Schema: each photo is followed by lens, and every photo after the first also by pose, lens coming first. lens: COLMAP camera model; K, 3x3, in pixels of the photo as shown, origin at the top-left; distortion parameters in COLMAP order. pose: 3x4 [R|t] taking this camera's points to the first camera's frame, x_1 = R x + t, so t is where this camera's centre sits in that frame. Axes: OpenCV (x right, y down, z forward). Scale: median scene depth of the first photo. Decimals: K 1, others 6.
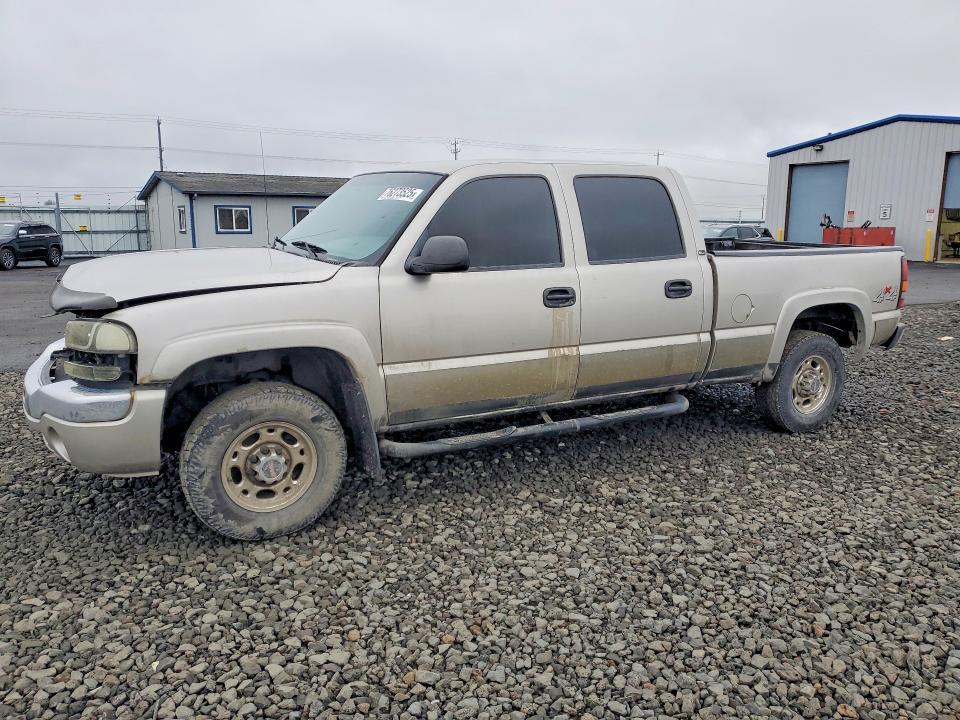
lens RADIAL K [[724.3, 0, 480.0], [0, 724.3, 360.0], [0, 0, 1]] dist [0.065423, -0.000563]
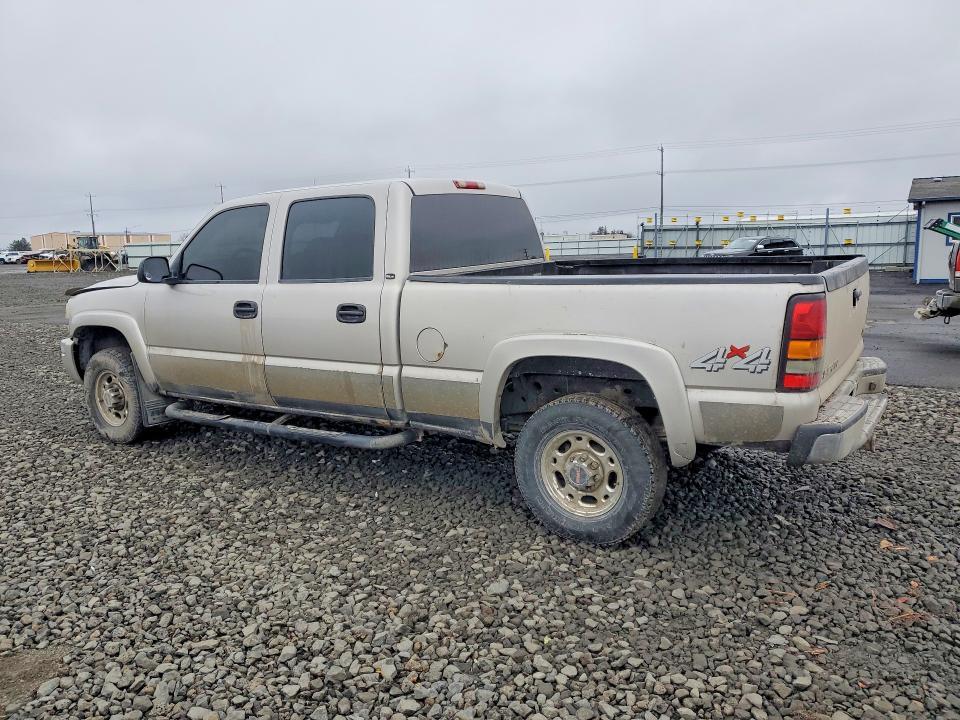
lens RADIAL K [[751.5, 0, 480.0], [0, 751.5, 360.0], [0, 0, 1]] dist [-0.007302, -0.001628]
pose [[0.495226, 0.123553, -0.859934, 1.011352], [-0.138869, 0.988366, 0.062032, -0.102496], [0.857593, 0.088698, 0.506622, 0.557807]]
